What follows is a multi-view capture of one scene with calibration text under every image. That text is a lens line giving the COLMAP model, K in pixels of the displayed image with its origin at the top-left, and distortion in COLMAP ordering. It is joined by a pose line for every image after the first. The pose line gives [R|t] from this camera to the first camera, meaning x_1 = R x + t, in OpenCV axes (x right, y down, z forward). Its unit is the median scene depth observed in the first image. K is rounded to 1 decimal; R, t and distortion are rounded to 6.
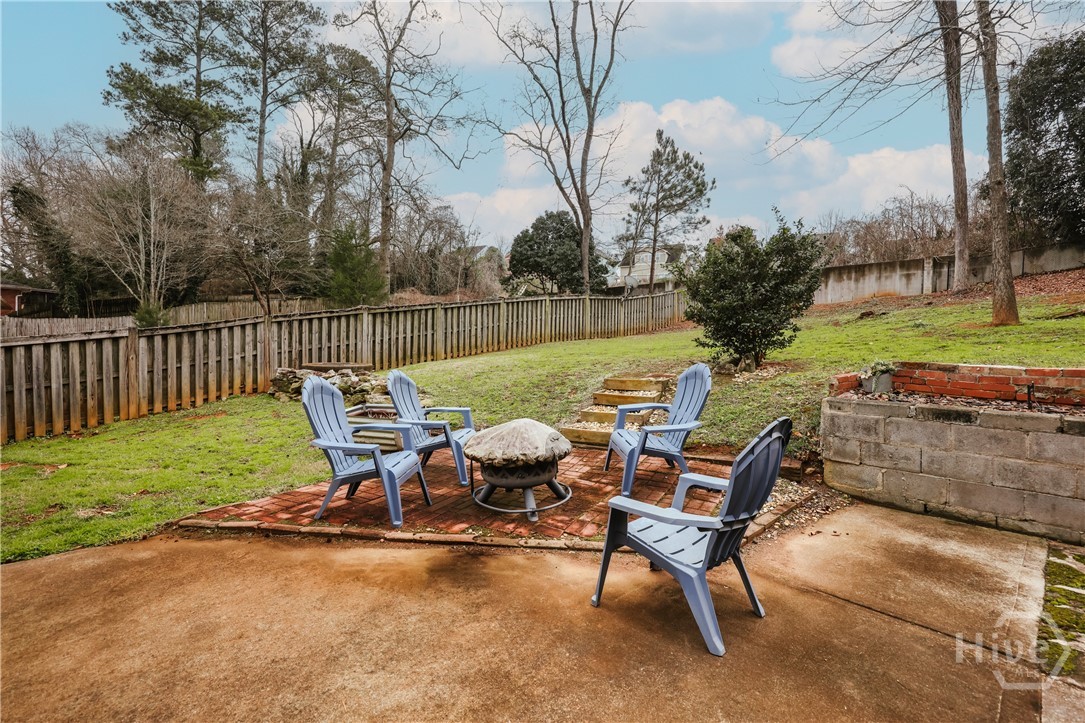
lens RADIAL K [[456.4, 0, 522.6], [0, 456.4, 363.9], [0, 0, 1]] dist [0.009580, 0.000325]
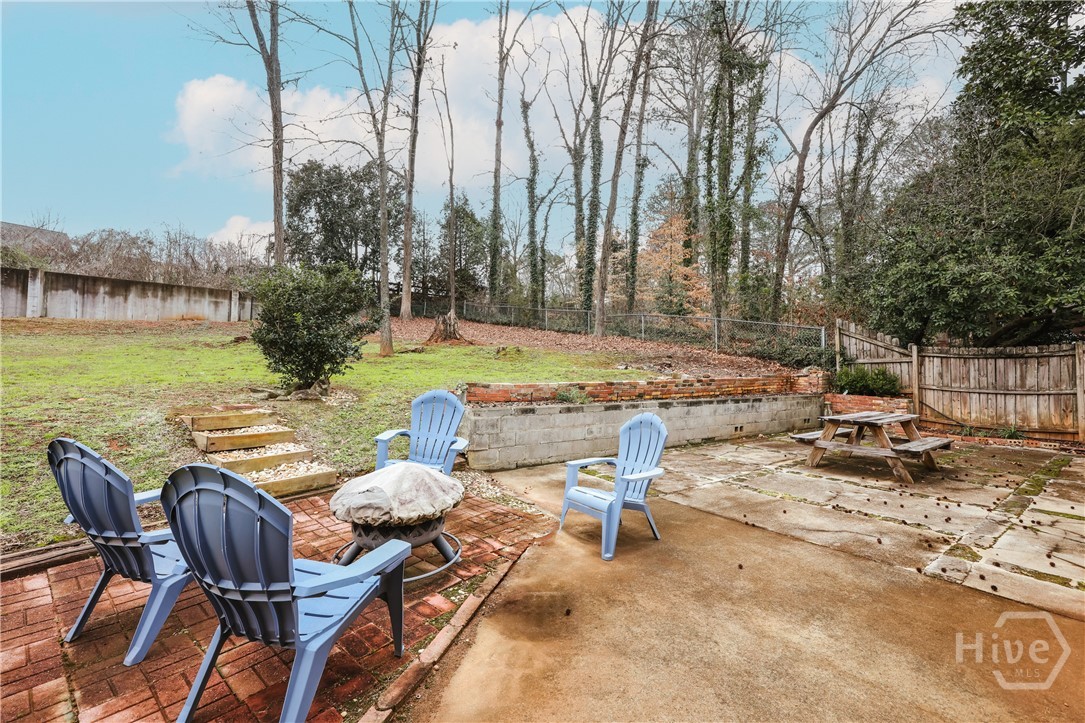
lens RADIAL K [[456.4, 0, 522.6], [0, 456.4, 363.9], [0, 0, 1]] dist [0.009580, 0.000325]
pose [[0.180588, 0.010715, 0.983500, -0.142268], [0.029616, 0.999428, -0.016326, -0.007868], [-0.983113, 0.032076, 0.180167, 0.108112]]
